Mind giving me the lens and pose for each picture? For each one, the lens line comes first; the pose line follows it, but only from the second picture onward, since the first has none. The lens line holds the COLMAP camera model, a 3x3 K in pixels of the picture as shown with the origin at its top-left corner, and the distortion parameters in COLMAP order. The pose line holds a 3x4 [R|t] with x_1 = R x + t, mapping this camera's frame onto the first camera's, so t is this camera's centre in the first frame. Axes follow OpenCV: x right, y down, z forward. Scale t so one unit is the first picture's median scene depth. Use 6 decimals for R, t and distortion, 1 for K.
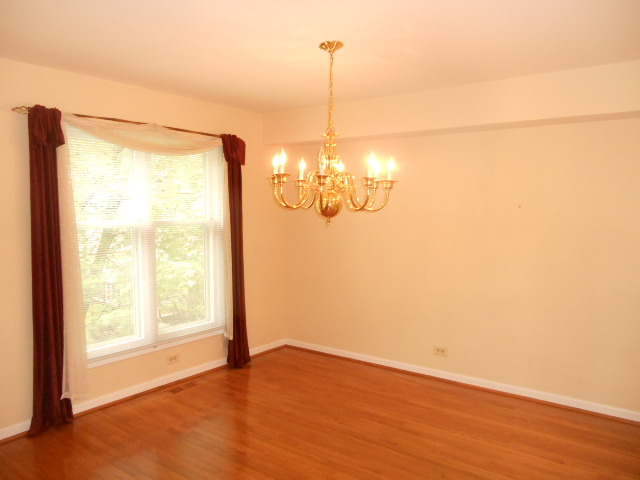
lens RADIAL K [[498.8, 0, 322.9], [0, 498.8, 251.4], [0, 0, 1]] dist [-0.023355, -0.005508]
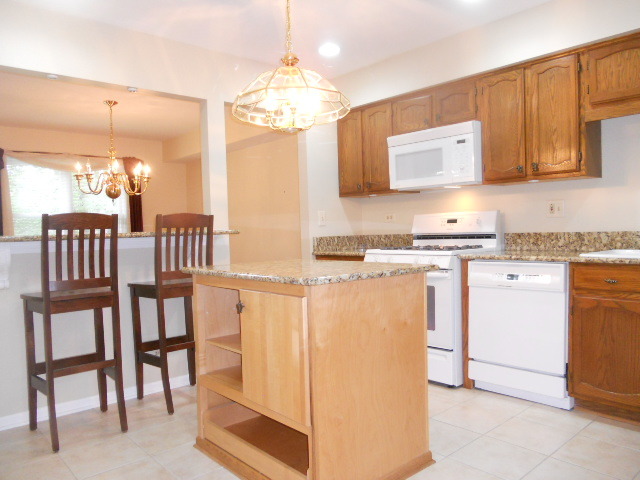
lens RADIAL K [[498.8, 0, 322.9], [0, 498.8, 251.4], [0, 0, 1]] dist [-0.023355, -0.005508]
pose [[0.981247, -0.025908, -0.191004, 0.844005], [0.016258, 0.998519, -0.051918, 0.173493], [0.192066, 0.047839, 0.980215, -0.443152]]
